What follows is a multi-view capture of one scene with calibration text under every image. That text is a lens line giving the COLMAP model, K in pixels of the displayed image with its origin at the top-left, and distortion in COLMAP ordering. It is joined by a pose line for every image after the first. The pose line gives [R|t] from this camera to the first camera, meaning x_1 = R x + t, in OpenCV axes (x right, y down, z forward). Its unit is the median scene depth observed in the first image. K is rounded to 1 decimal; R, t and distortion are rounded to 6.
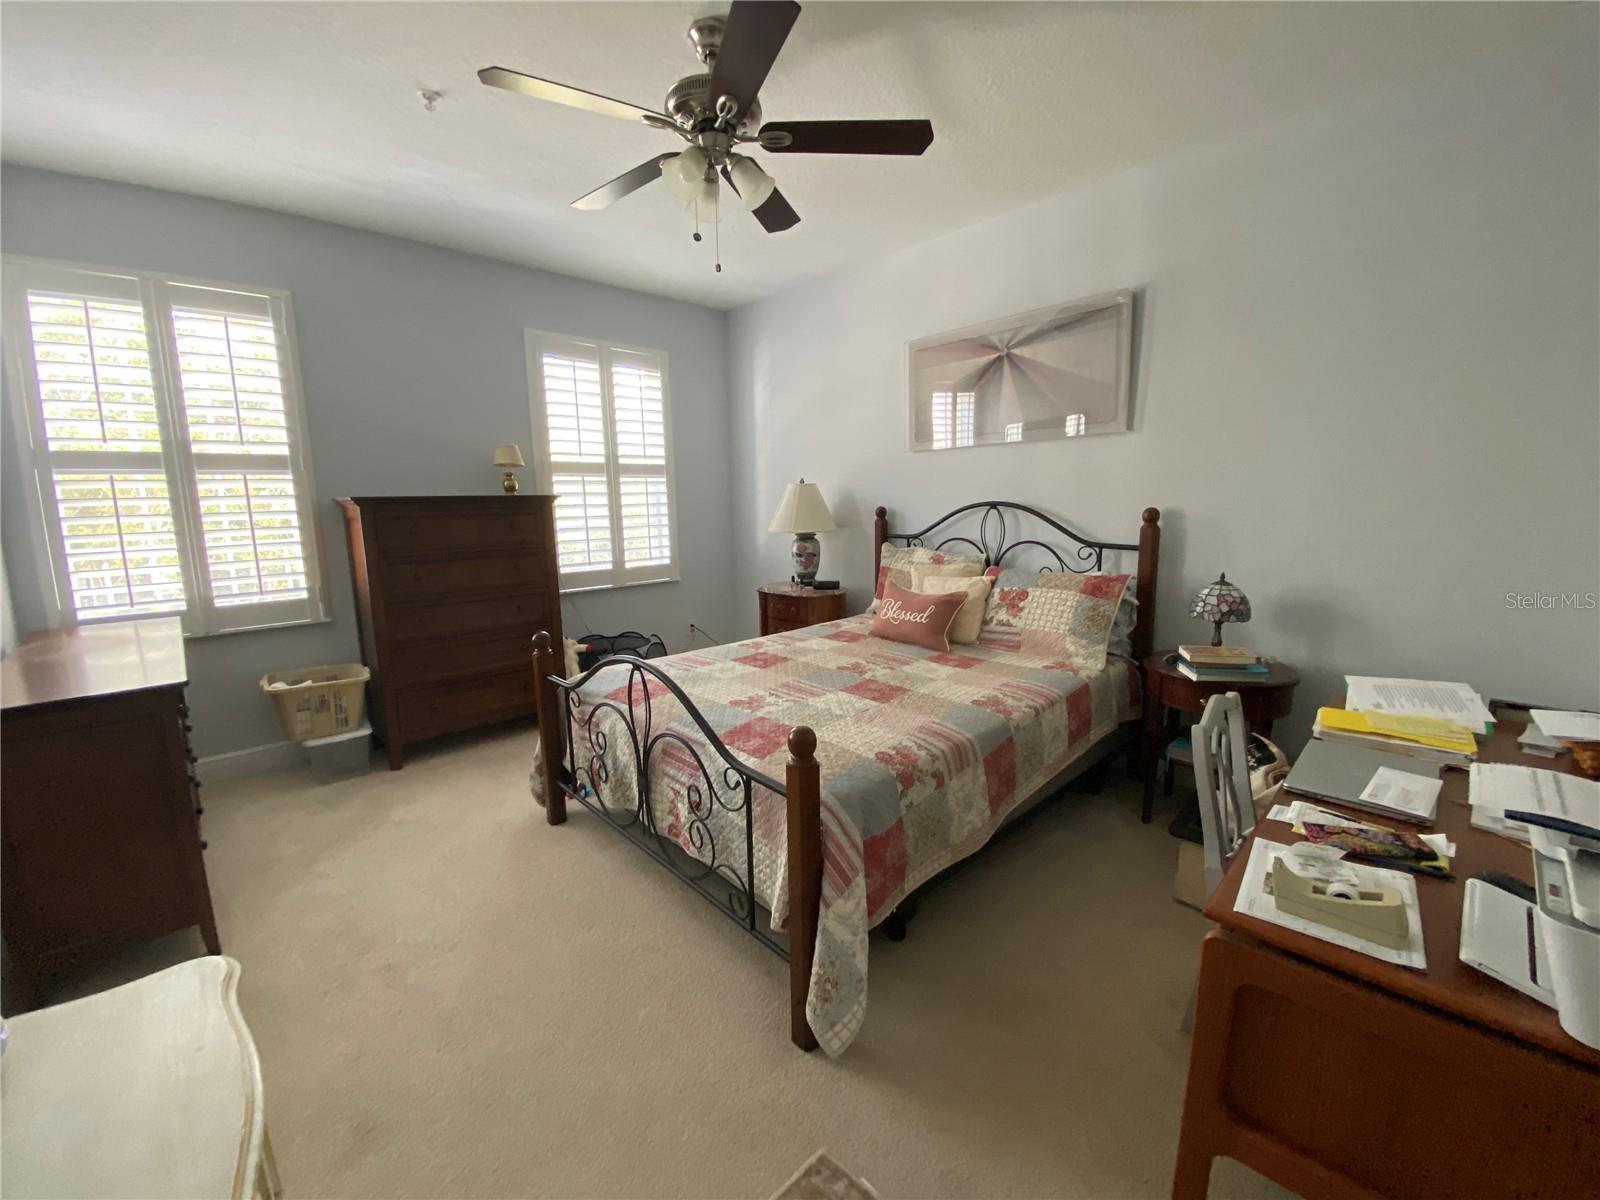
lens RADIAL K [[648.2, 0, 796.0], [0, 648.2, 598.3], [0, 0, 1]] dist [0.055530, -0.039889]
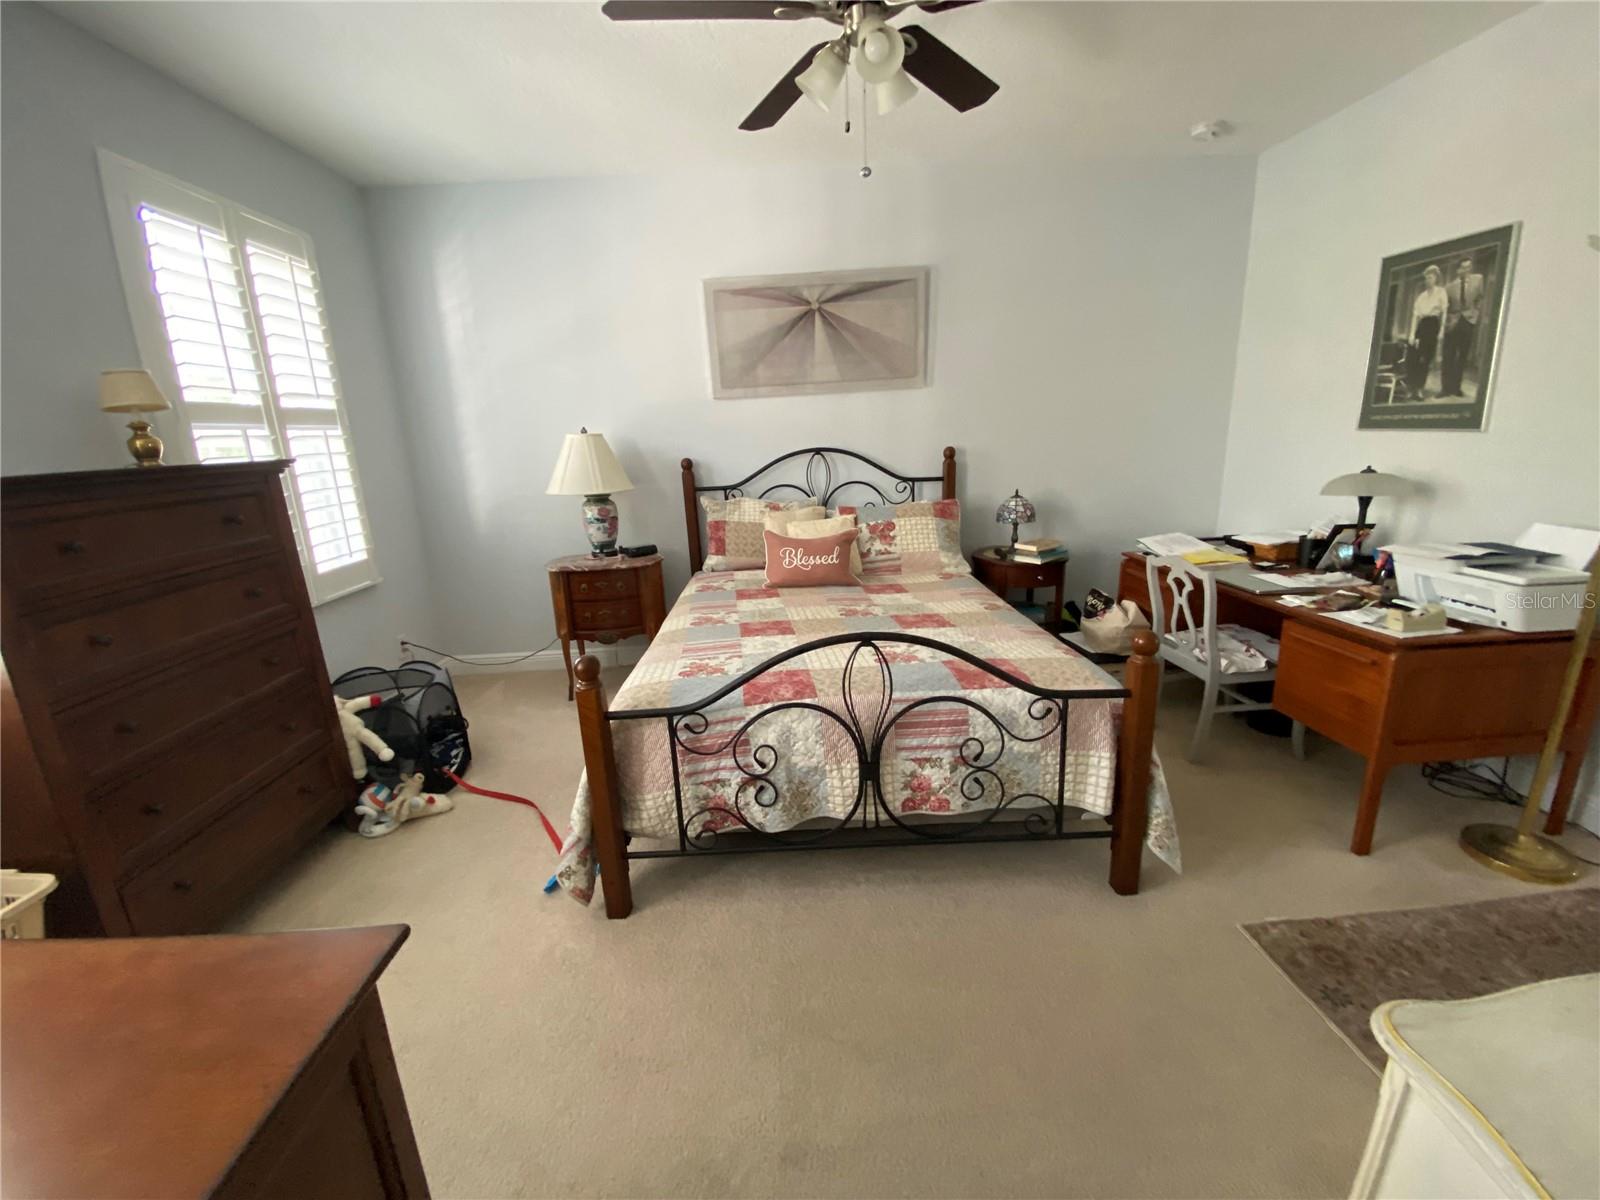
lens RADIAL K [[648.2, 0, 796.0], [0, 648.2, 598.3], [0, 0, 1]] dist [0.055530, -0.039889]
pose [[0.665154, -0.197658, 0.720071, -0.581722], [0.152079, 0.979977, 0.128521, -0.049024], [-0.731056, 0.024021, 0.681895, 0.306007]]
